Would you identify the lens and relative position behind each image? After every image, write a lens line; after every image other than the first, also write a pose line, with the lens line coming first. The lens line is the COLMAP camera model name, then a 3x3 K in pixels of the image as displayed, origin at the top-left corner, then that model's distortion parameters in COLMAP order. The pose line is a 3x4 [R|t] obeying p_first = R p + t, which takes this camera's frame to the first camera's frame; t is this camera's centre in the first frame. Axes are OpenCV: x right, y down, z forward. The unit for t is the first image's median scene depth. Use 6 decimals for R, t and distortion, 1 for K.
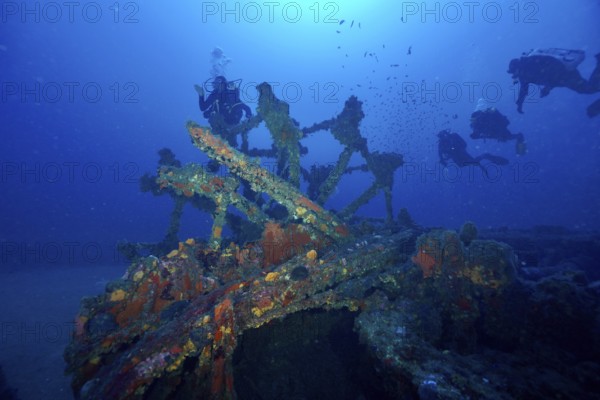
lens RADIAL K [[283.5, 0, 300.0], [0, 283.5, 200.0], [0, 0, 1]] dist [-0.073920, 0.028846]
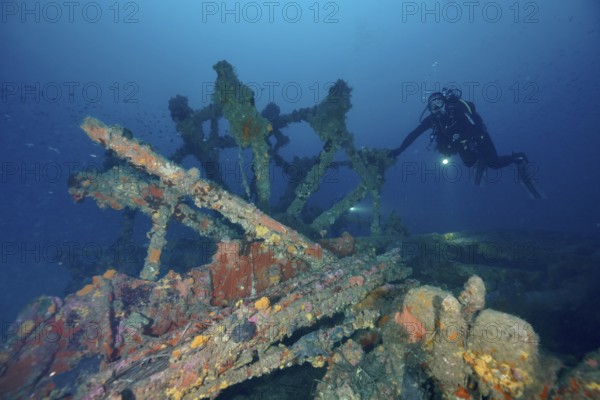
lens RADIAL K [[283.5, 0, 300.0], [0, 283.5, 200.0], [0, 0, 1]] dist [-0.073920, 0.028846]
pose [[0.999194, 0.032897, 0.023015, 0.095281], [-0.034496, 0.996741, 0.072924, -0.114937], [-0.020541, -0.073659, 0.997072, 0.228918]]
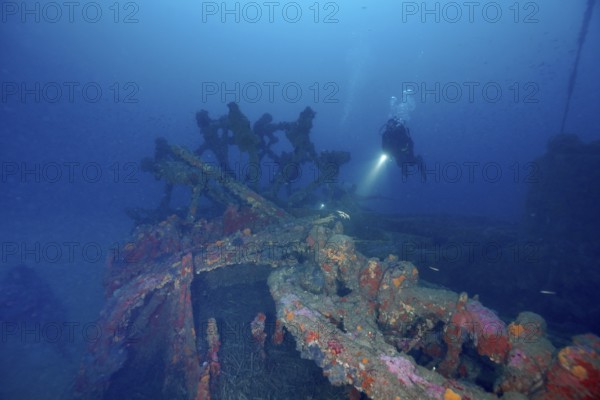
lens RADIAL K [[283.5, 0, 300.0], [0, 283.5, 200.0], [0, 0, 1]] dist [-0.073920, 0.028846]
pose [[0.996749, 0.079844, 0.010763, 0.258779], [-0.080566, 0.987501, 0.135466, -0.190374], [0.000187, -0.135893, 0.990723, -0.485161]]
